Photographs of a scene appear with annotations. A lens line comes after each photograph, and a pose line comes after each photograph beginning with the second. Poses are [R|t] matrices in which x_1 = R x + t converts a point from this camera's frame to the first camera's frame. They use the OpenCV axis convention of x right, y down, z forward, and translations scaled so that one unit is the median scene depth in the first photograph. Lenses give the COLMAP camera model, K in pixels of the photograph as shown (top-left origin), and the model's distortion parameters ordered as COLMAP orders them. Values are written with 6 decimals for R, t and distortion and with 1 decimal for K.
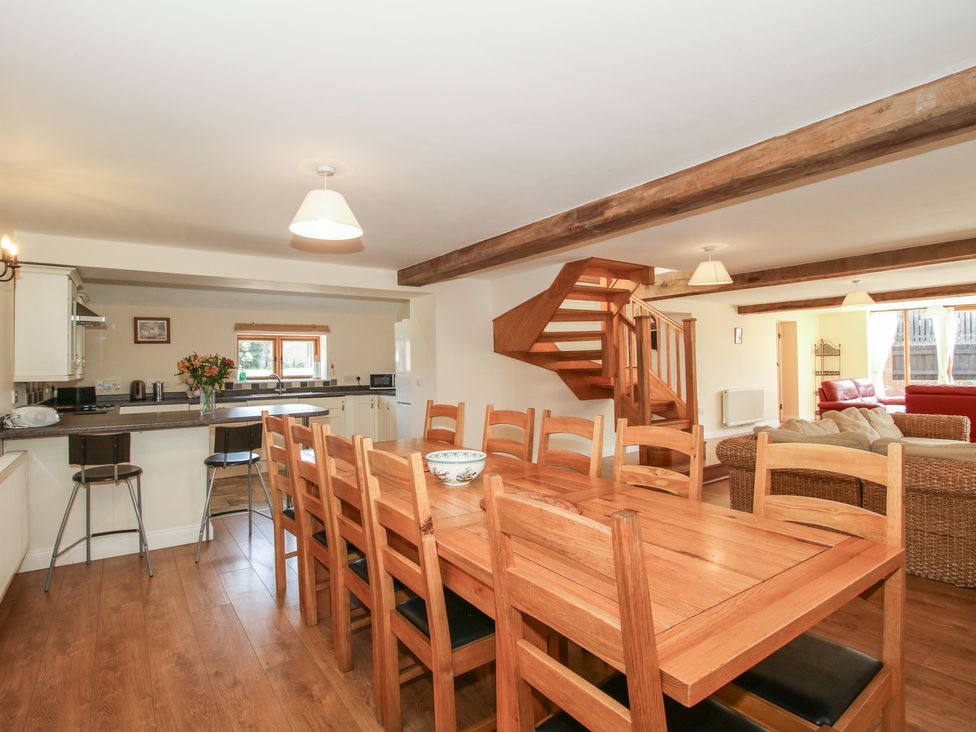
lens RADIAL K [[507.7, 0, 490.7], [0, 507.7, 363.9], [0, 0, 1]] dist [-0.006824, -0.006300]
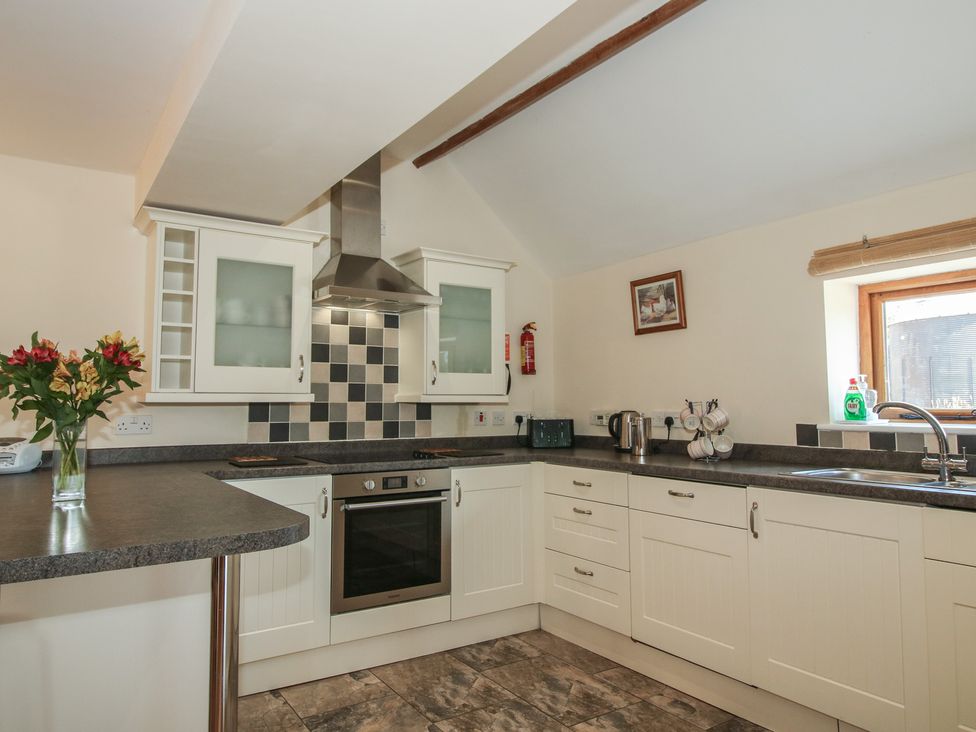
lens RADIAL K [[660.9, 0, 486.9], [0, 660.9, 363.6], [0, 0, 1]] dist [0.006998, 0.004069]
pose [[-0.042419, -0.053474, -0.997668, -0.060237], [0.005440, 0.998540, -0.053752, 0.019161], [0.999085, -0.007708, -0.042067, 0.836784]]
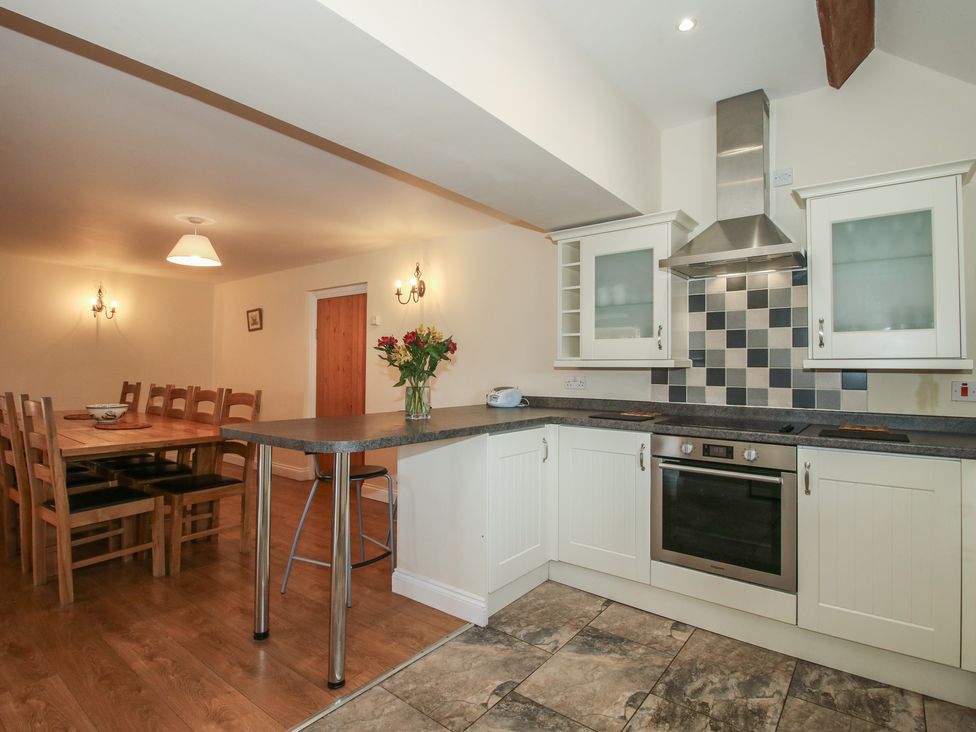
lens RADIAL K [[507.7, 0, 481.0], [0, 507.7, 362.9], [0, 0, 1]] dist [-0.006824, -0.006300]
pose [[-0.961945, -0.003273, -0.273222, -0.178851], [0.000305, 0.999915, -0.013054, 0.020828], [0.273242, -0.012640, -0.961862, 0.945804]]
